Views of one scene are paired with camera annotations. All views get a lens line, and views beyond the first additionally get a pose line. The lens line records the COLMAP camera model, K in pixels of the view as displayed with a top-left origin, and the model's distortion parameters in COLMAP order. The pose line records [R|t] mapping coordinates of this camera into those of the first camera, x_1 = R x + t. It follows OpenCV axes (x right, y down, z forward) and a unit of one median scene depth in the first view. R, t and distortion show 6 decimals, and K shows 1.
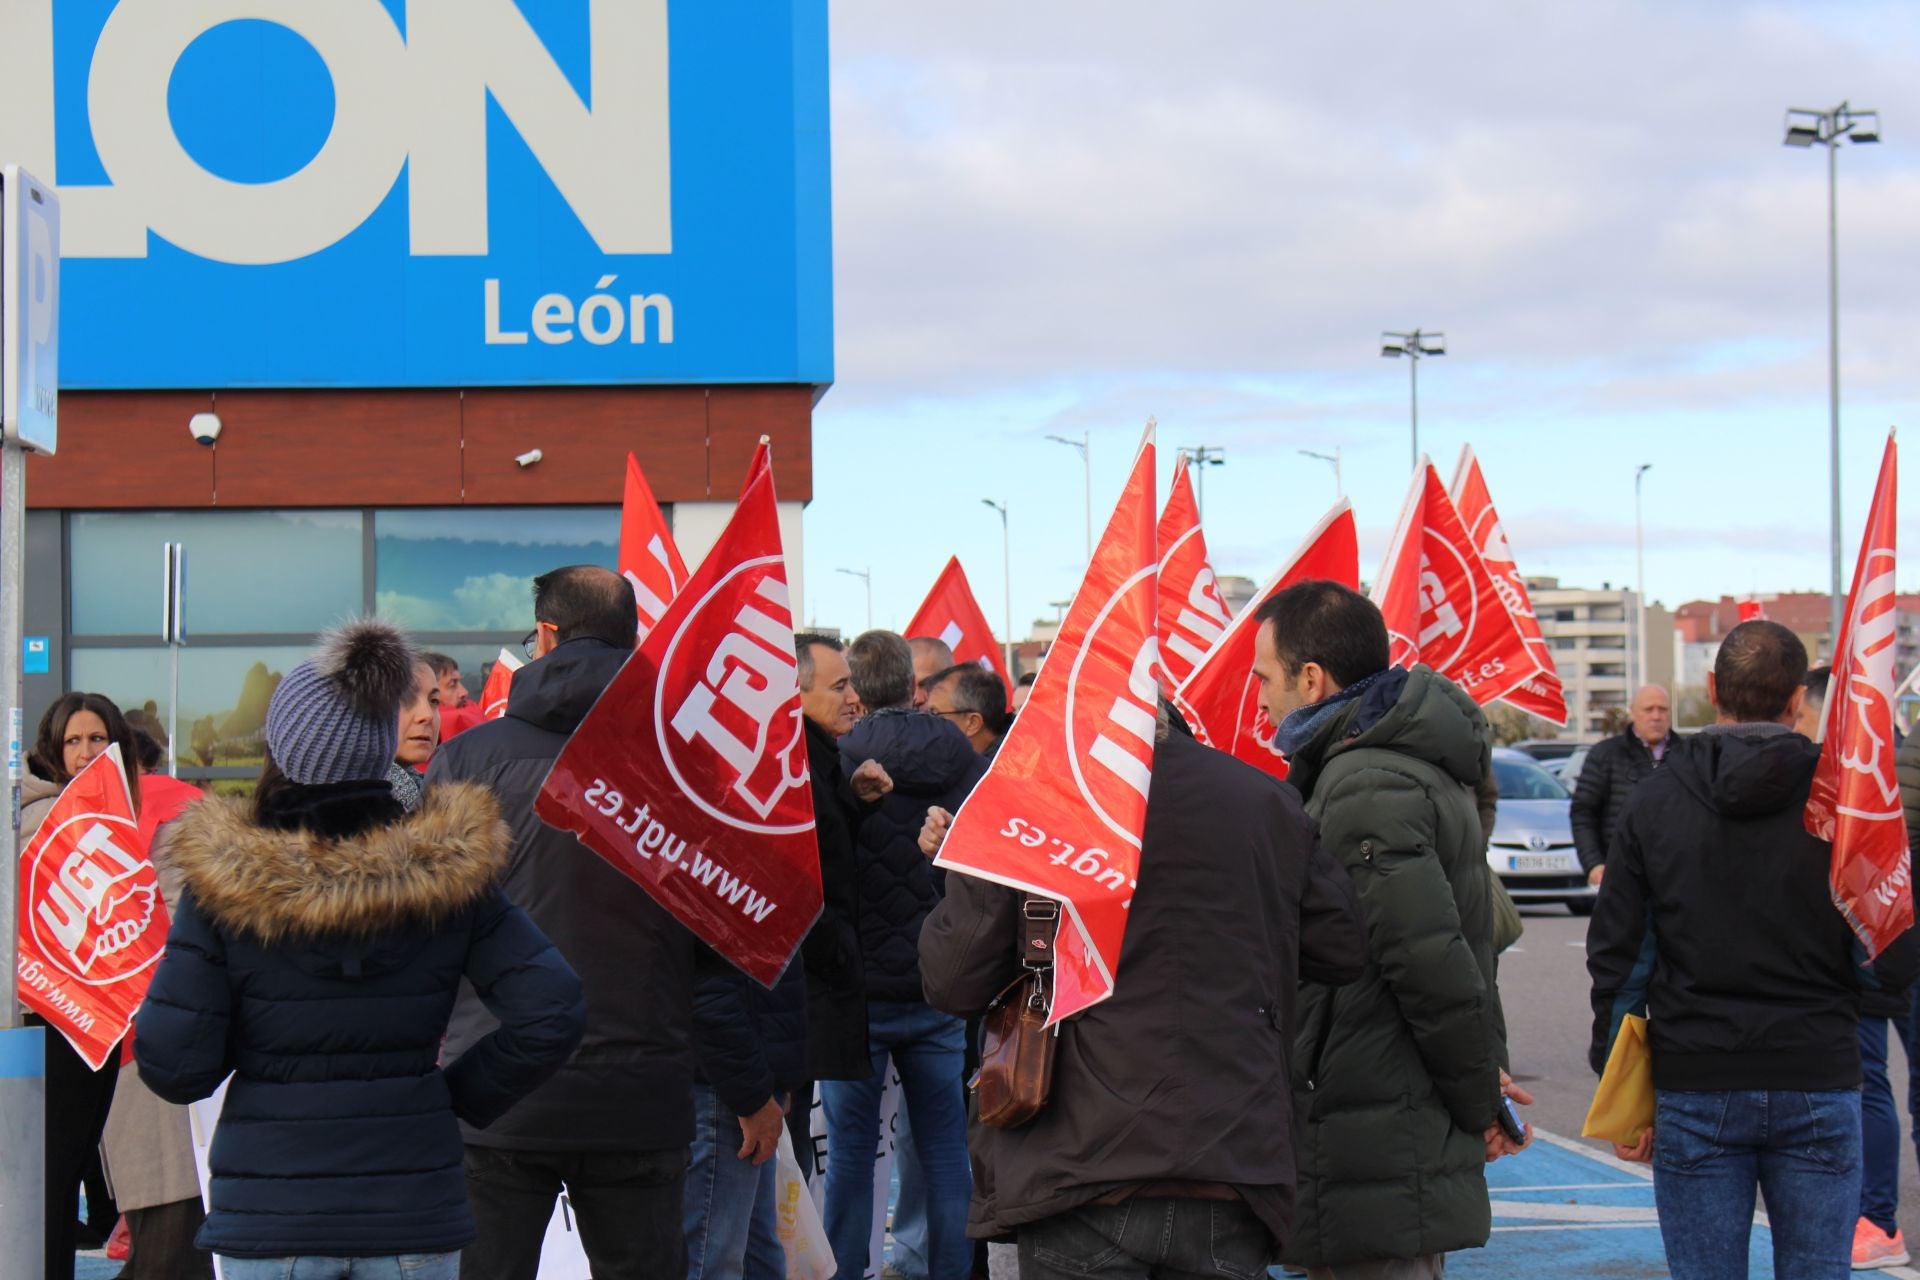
lens RADIAL K [[4767.0, 0, 973.1], [0, 4767.0, 639.6], [0, 0, 1]] dist [0.111284, 0.000000]
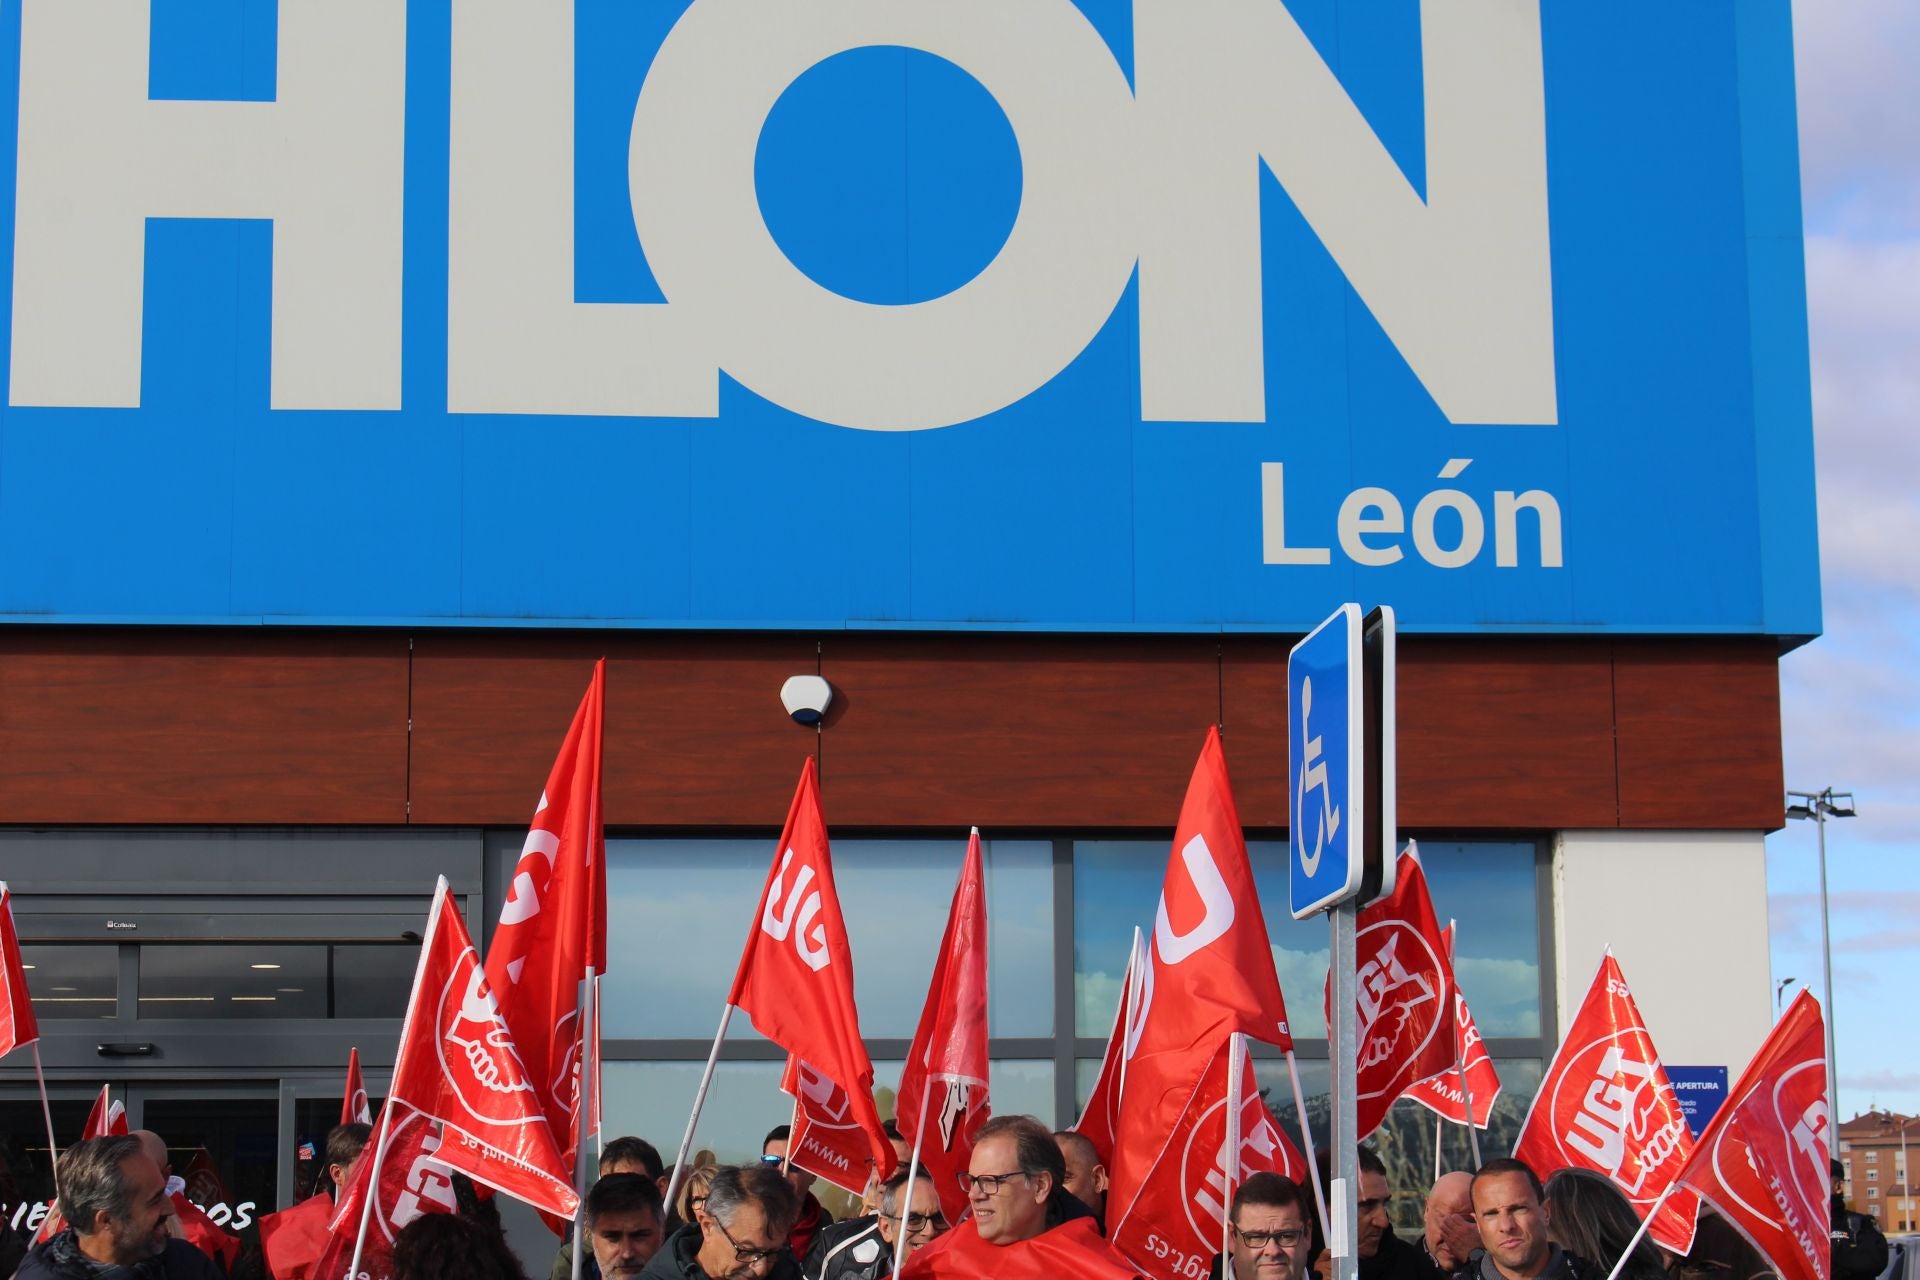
lens RADIAL K [[3519.2, 0, 945.5], [0, 3519.2, 720.9], [0, 0, 1]] dist [-0.063760, 0.000000]
pose [[0.999810, 0.007381, 0.018059, -0.150550], [-0.005036, 0.991937, -0.126635, 0.014996], [-0.018848, 0.126520, 0.991785, 0.556499]]
